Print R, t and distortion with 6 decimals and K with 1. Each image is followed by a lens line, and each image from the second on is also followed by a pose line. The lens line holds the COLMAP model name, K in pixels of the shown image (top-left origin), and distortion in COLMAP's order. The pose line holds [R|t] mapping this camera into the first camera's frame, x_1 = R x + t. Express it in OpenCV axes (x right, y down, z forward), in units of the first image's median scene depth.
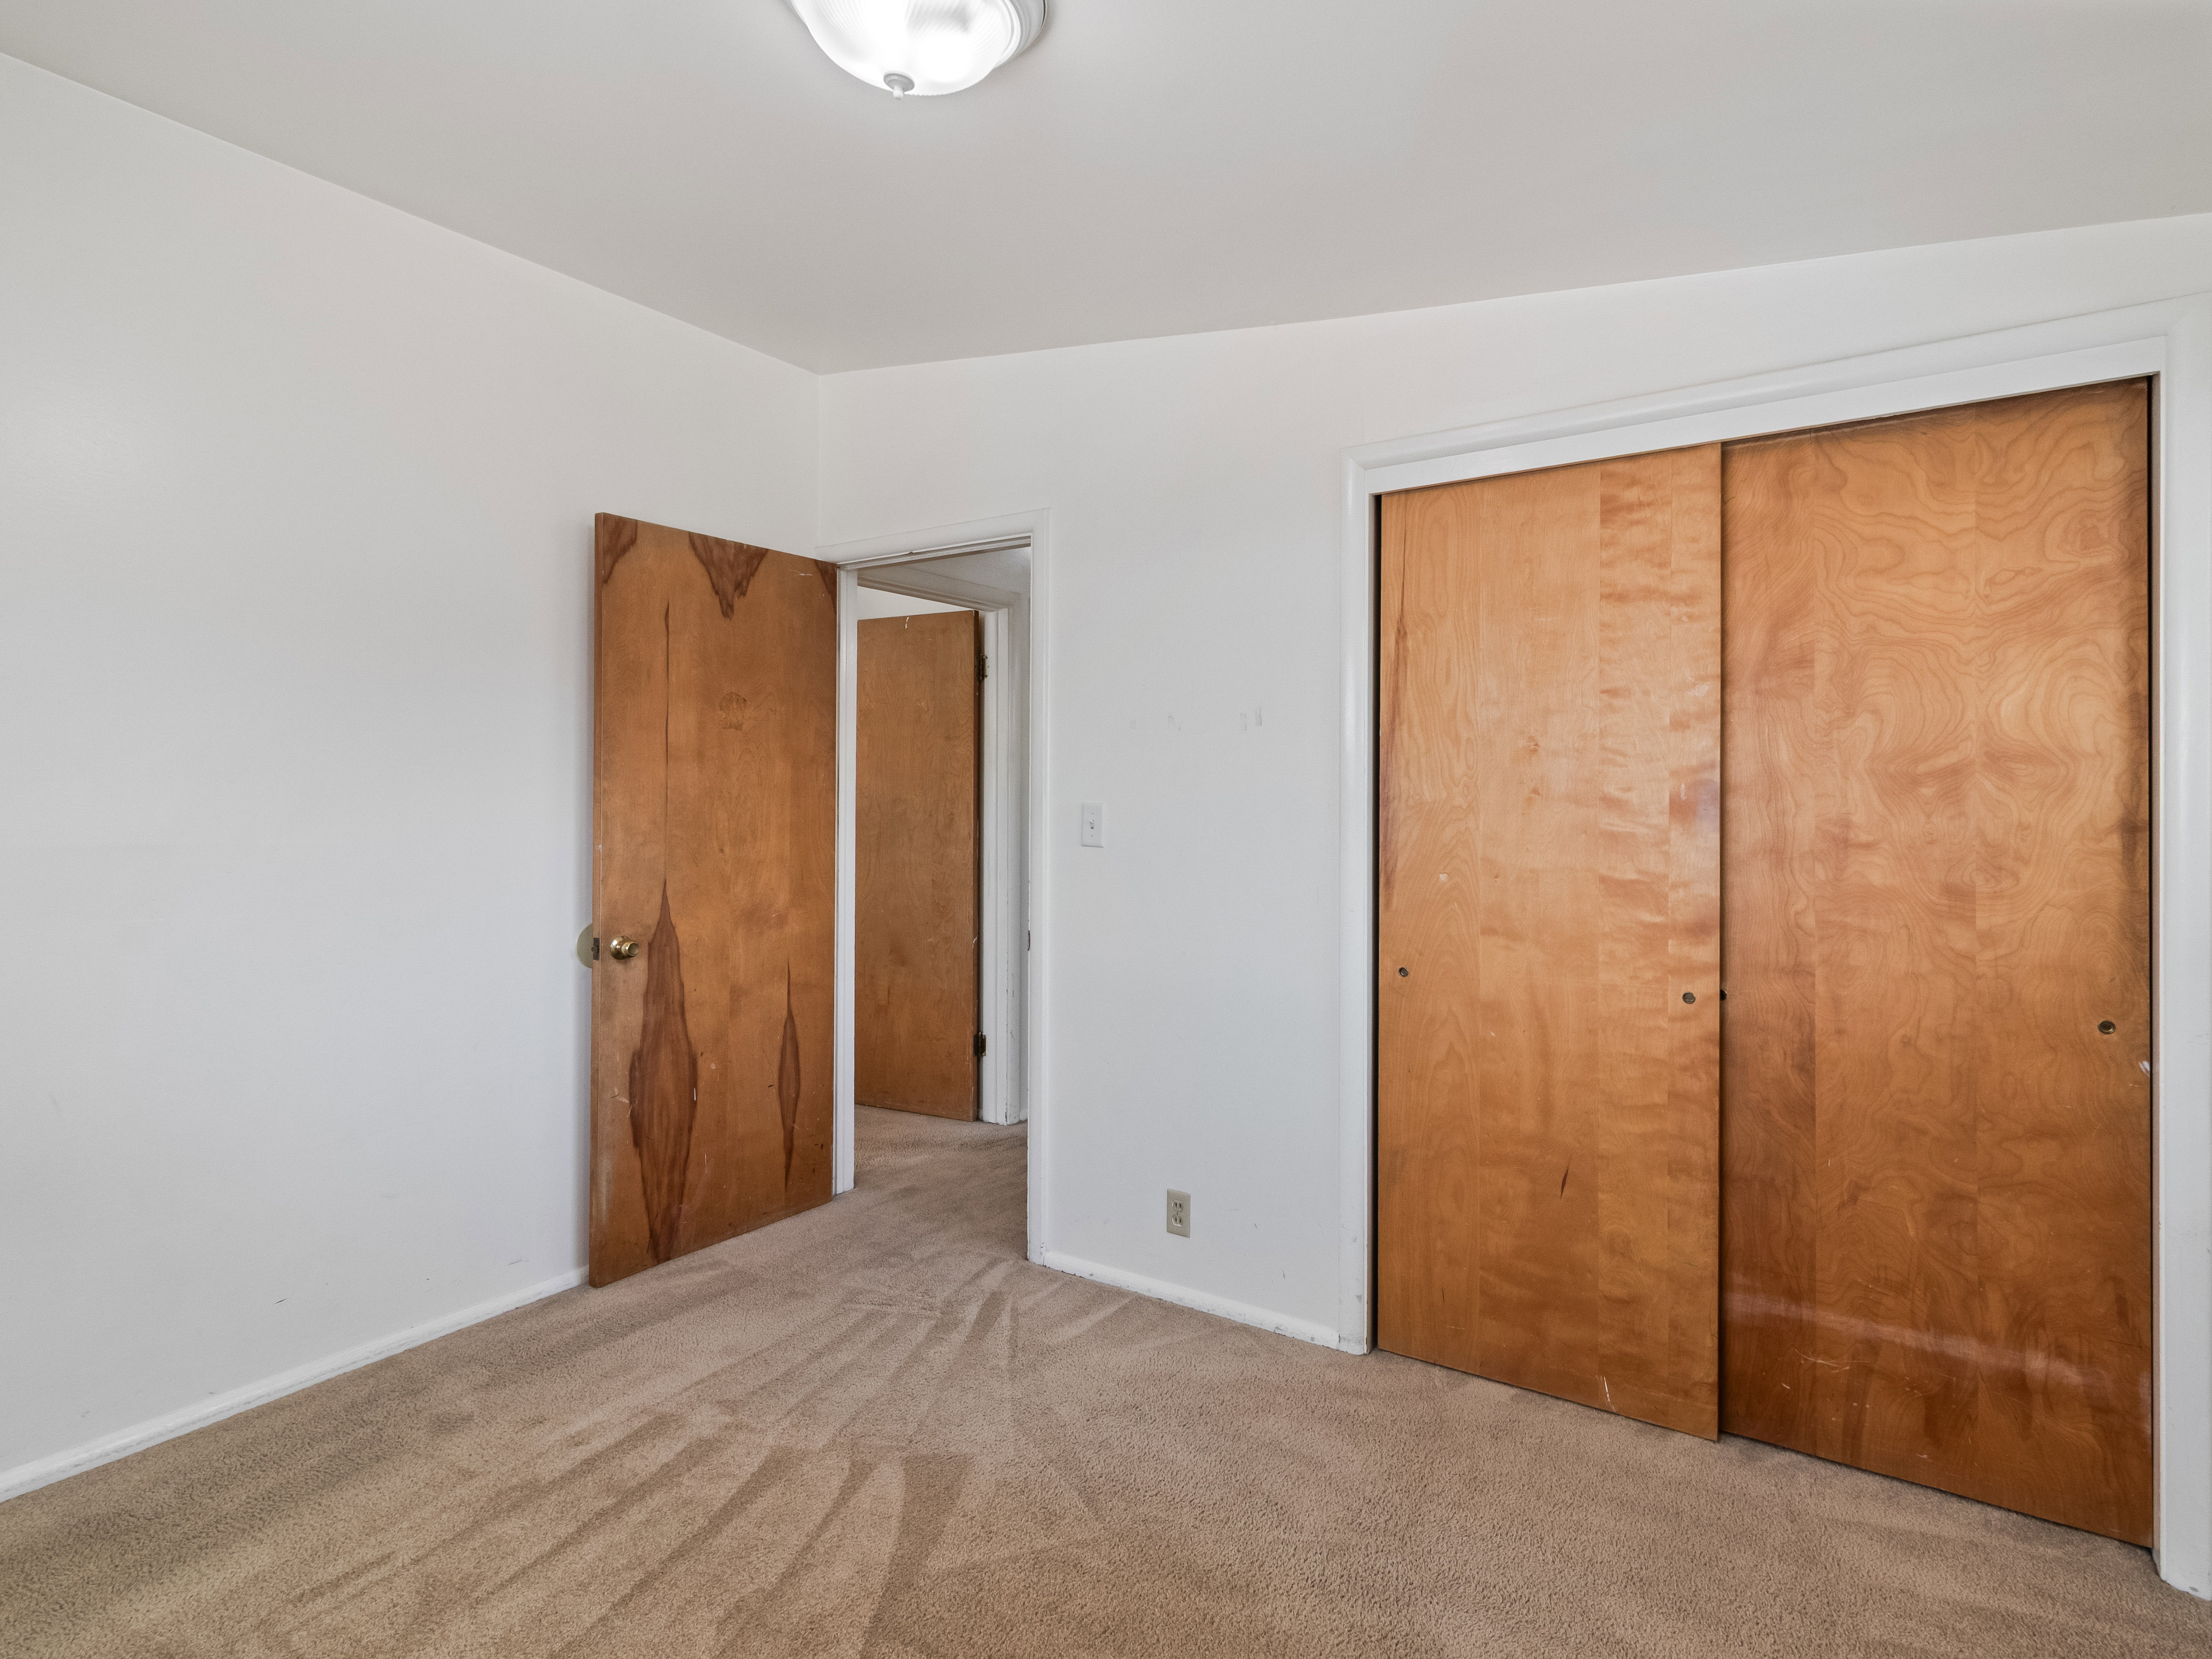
lens RADIAL K [[1163.6, 0, 1112.3], [0, 1163.6, 817.3], [0, 0, 1]] dist [0.000715, 0.001573]
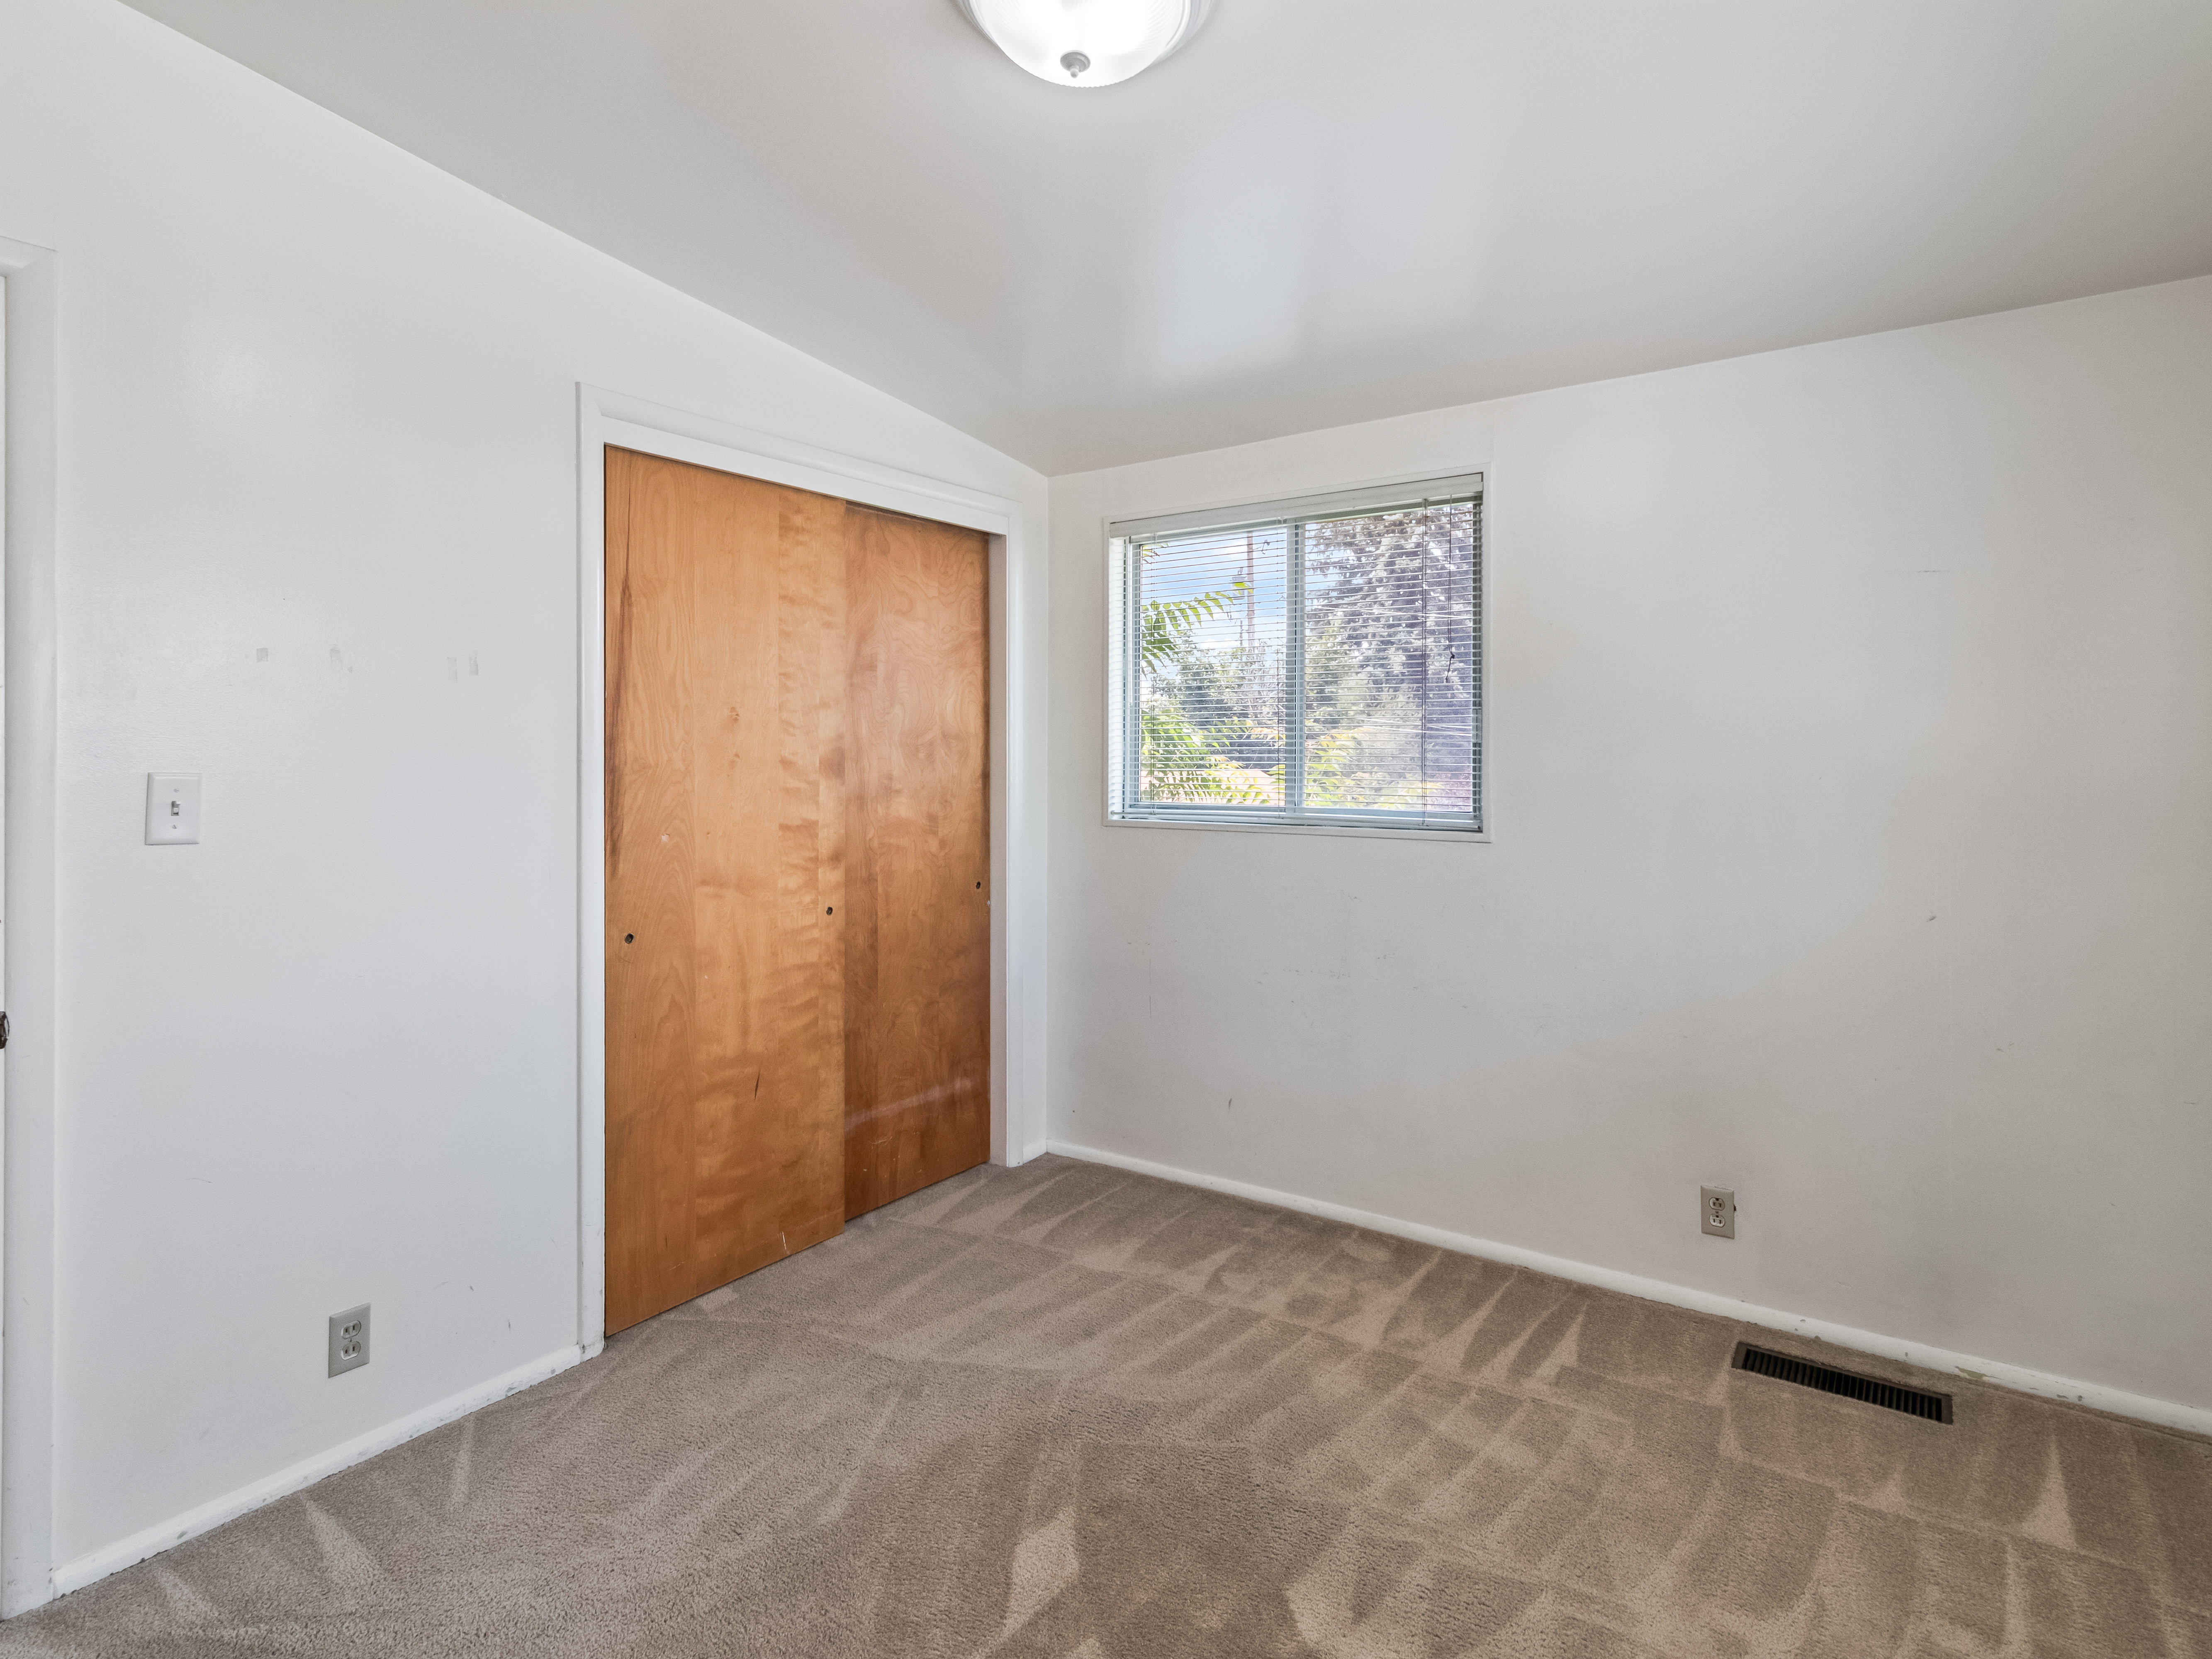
lens RADIAL K [[1163.6, 0, 1138.2], [0, 1163.6, 767.2], [0, 0, 1]] dist [0.000715, 0.001573]
pose [[0.007158, -0.016130, 0.999844, -0.815531], [0.009247, 0.999828, 0.016064, -0.026784], [-0.999932, 0.009130, 0.007306, 0.624964]]
